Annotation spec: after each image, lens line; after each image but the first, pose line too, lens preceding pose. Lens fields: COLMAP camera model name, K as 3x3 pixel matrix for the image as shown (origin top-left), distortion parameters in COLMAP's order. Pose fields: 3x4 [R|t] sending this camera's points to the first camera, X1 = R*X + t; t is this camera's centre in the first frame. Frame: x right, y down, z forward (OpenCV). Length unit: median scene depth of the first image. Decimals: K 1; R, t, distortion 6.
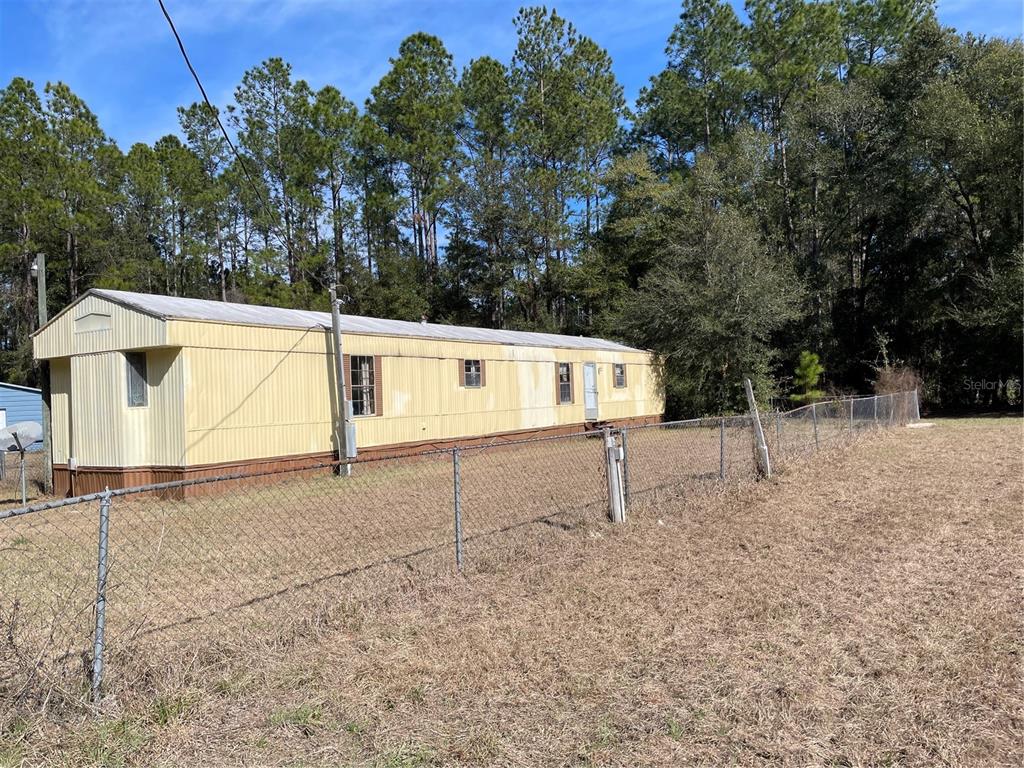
lens RADIAL K [[779.8, 0, 510.2], [0, 779.8, 379.9], [0, 0, 1]] dist [0.090671, -0.104893]
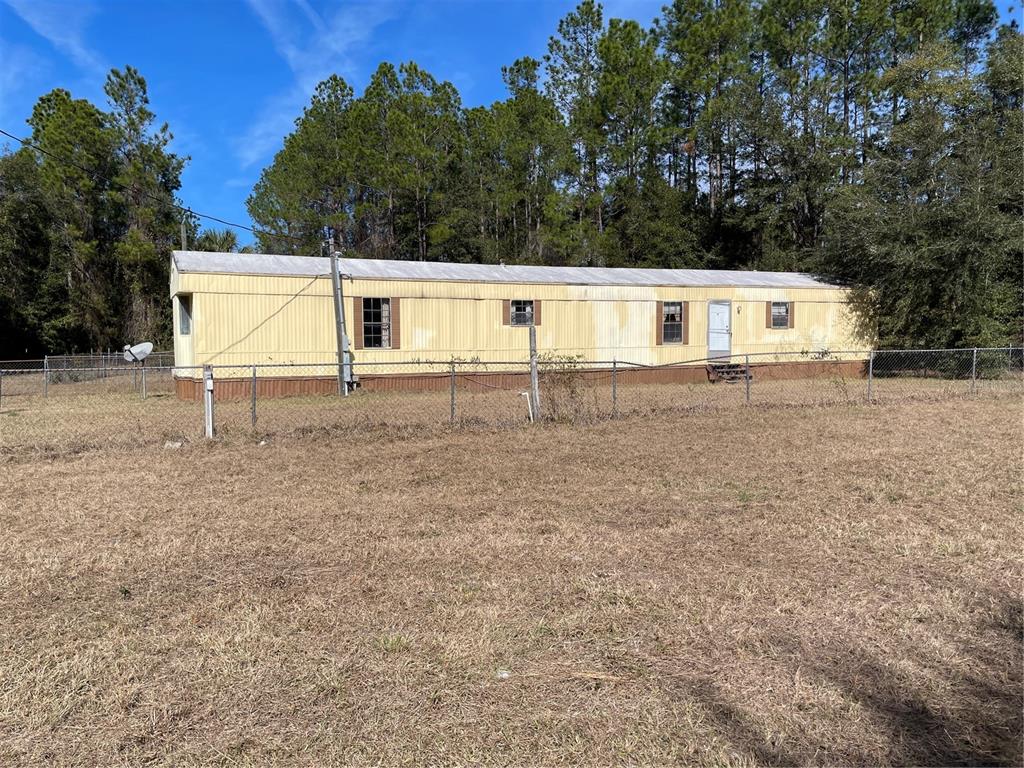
lens RADIAL K [[779.8, 0, 510.2], [0, 779.8, 379.9], [0, 0, 1]] dist [0.090671, -0.104893]
pose [[0.832804, 0.065488, -0.549680, 0.491905], [-0.013960, 0.995146, 0.097410, -0.019442], [0.553392, -0.073450, 0.829676, 0.089430]]
